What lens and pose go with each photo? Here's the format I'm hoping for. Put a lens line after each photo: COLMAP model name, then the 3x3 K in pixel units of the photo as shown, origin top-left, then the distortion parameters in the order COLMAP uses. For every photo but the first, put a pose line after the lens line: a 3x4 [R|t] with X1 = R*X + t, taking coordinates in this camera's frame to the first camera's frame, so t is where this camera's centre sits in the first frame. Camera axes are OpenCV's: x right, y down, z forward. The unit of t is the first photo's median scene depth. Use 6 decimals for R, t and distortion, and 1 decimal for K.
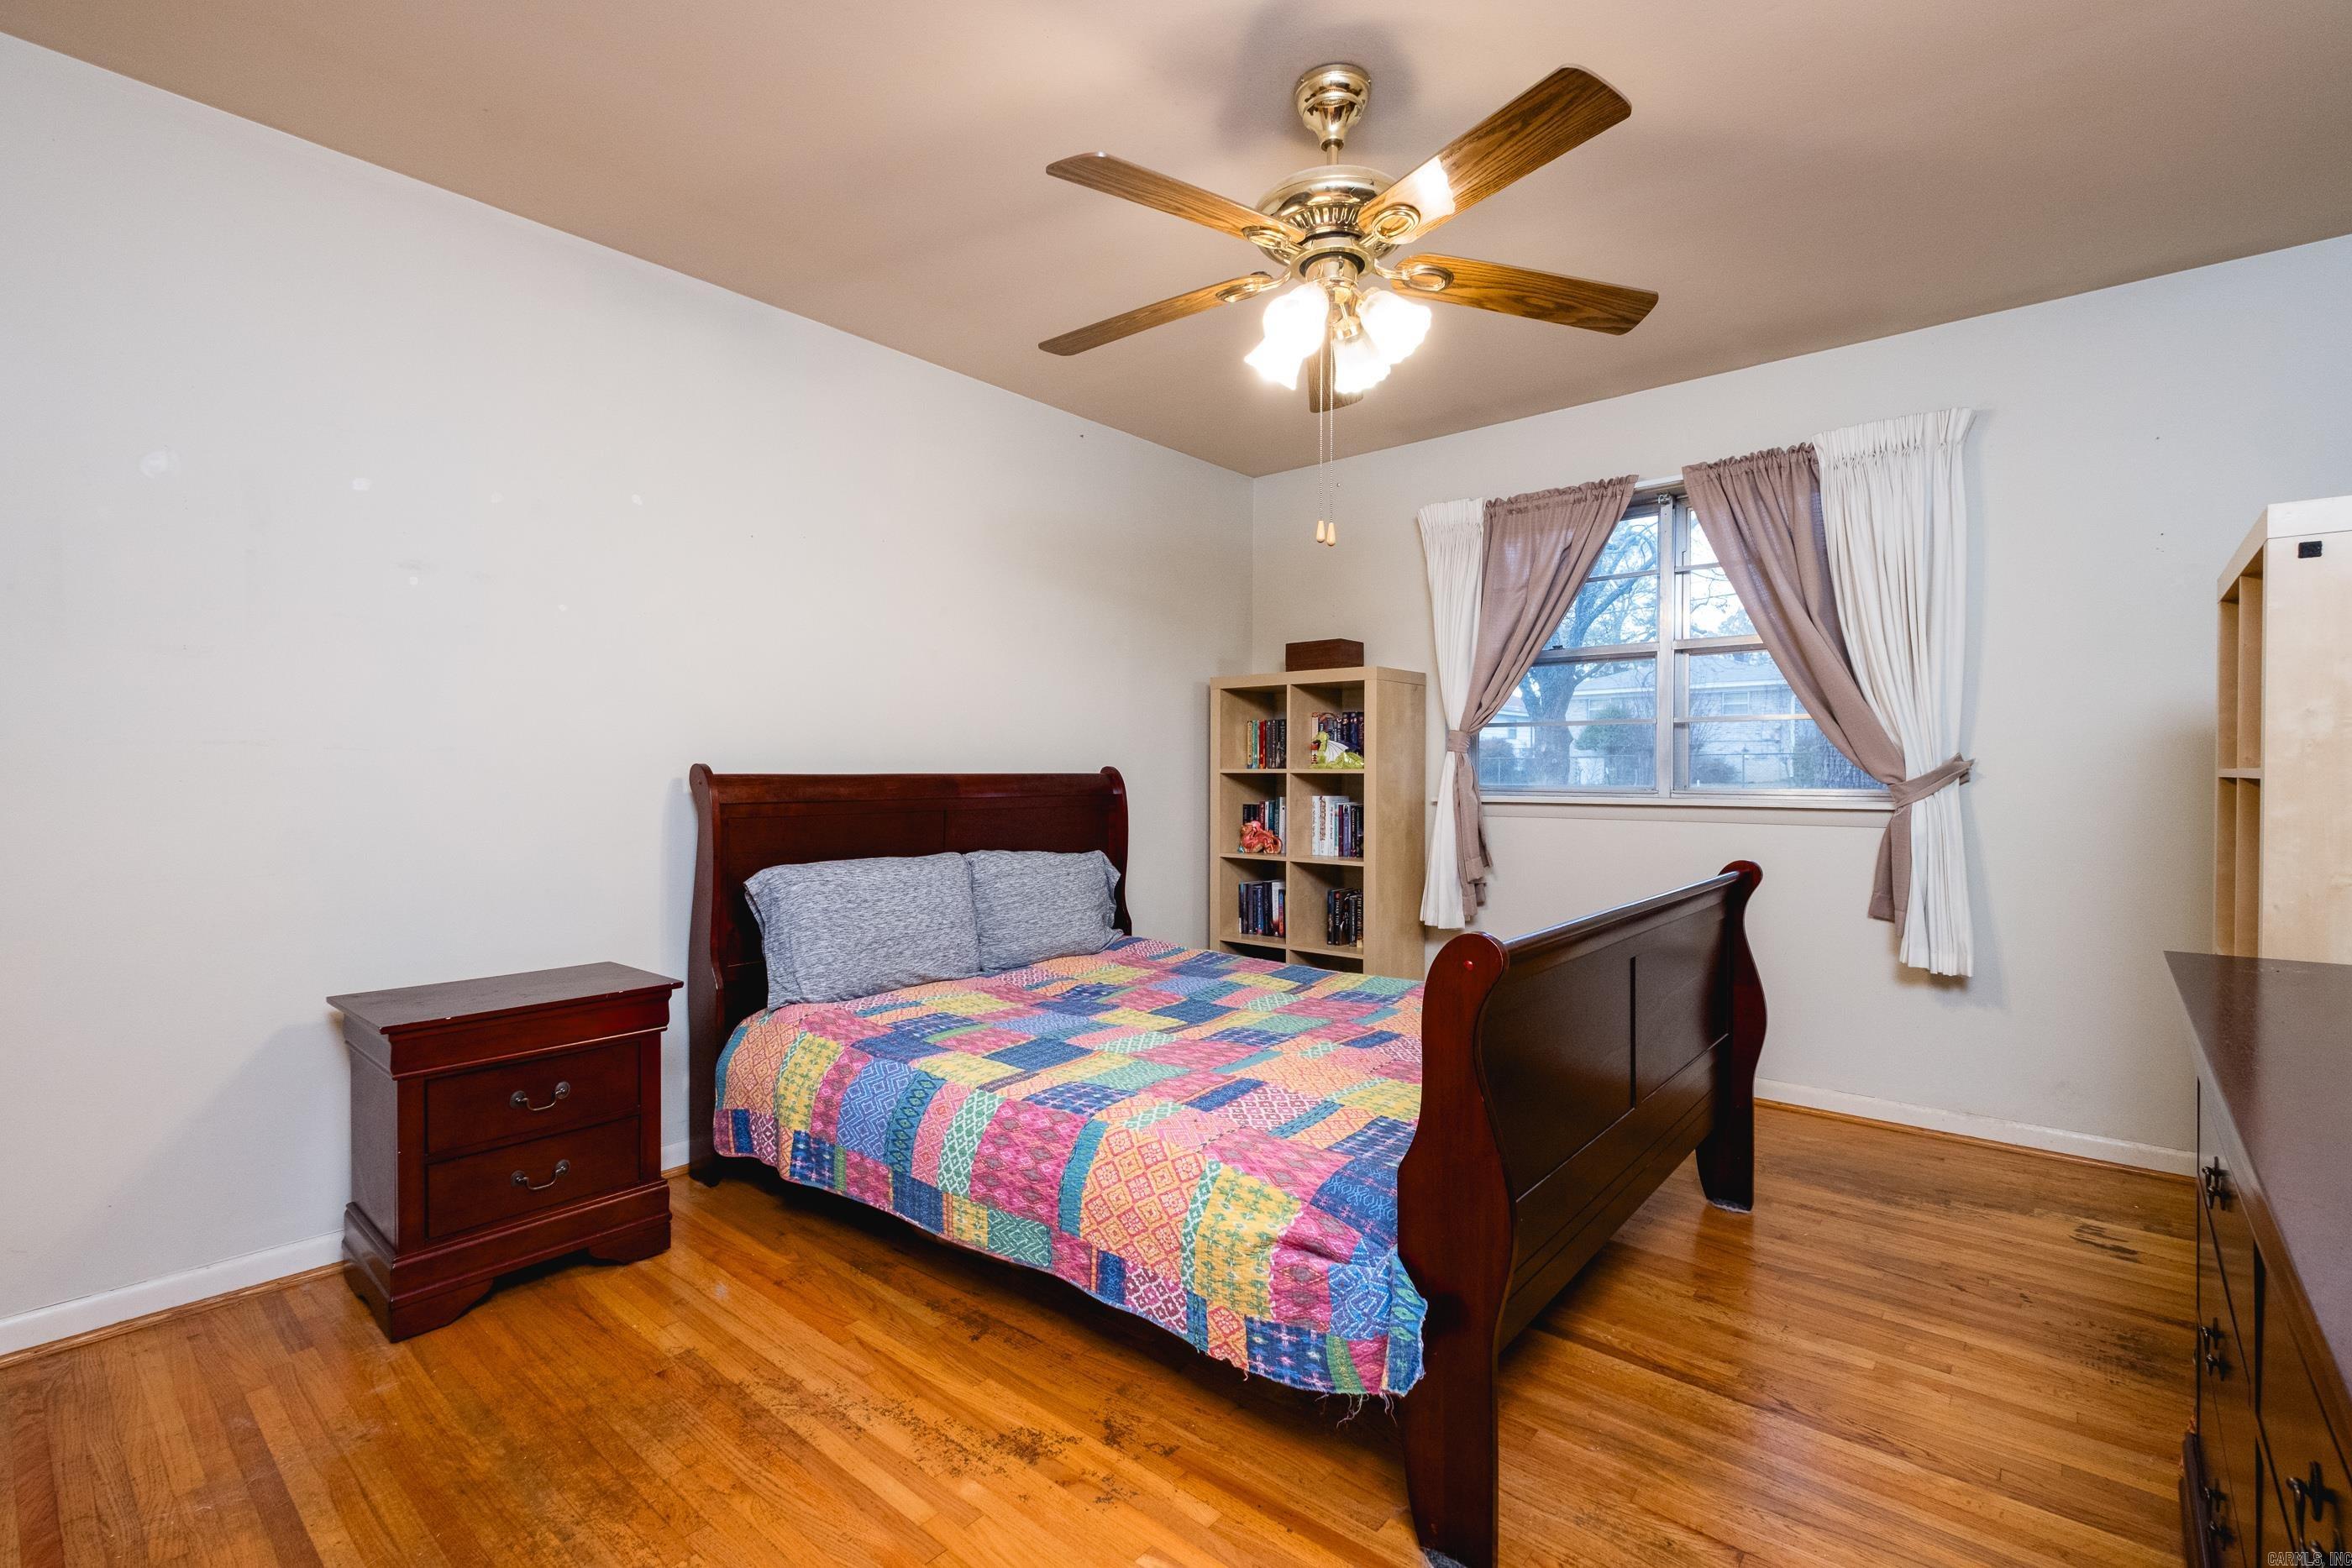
lens RADIAL K [[1033.9, 0, 1175.8], [0, 1033.9, 781.0], [0, 0, 1]] dist [0.006677, -0.002965]
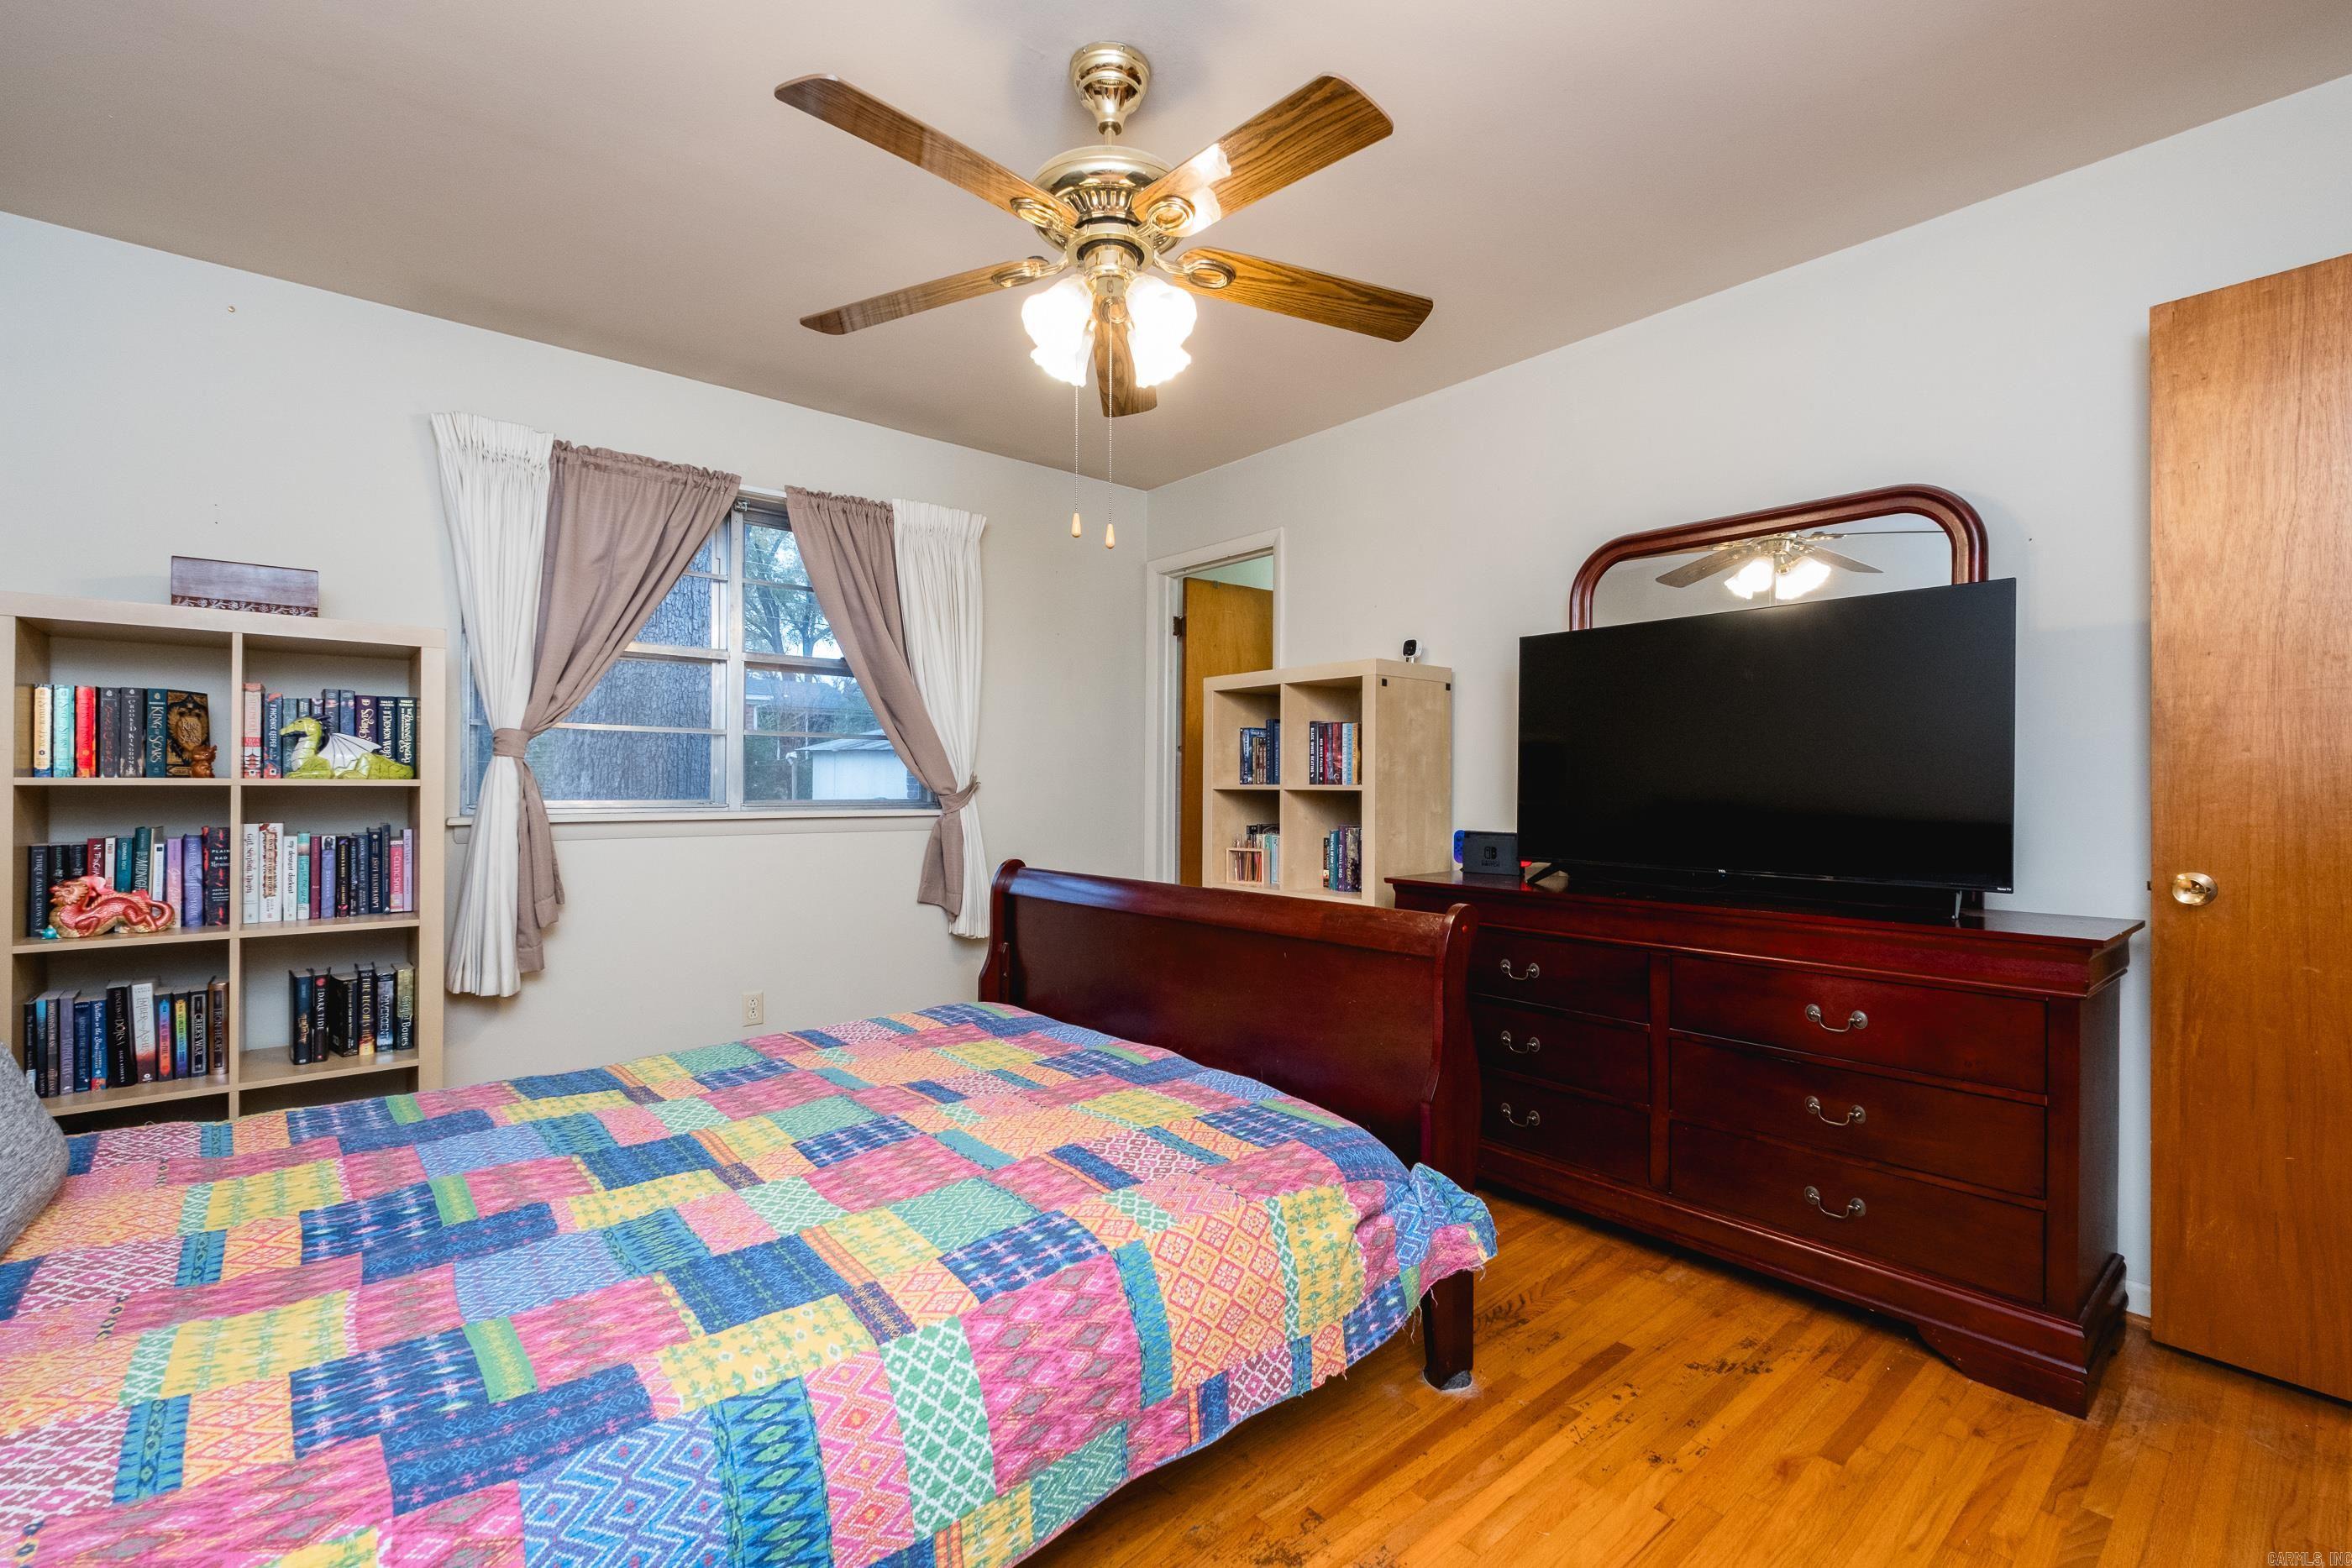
lens RADIAL K [[1033.9, 0, 1174.4], [0, 1033.9, 784.1], [0, 0, 1]] dist [0.006677, -0.002965]
pose [[0.154152, 0.002920, 0.988043, -0.766092], [0.004577, 0.999983, -0.003669, -0.007439], [-0.988037, 0.005088, 0.154136, 0.788446]]
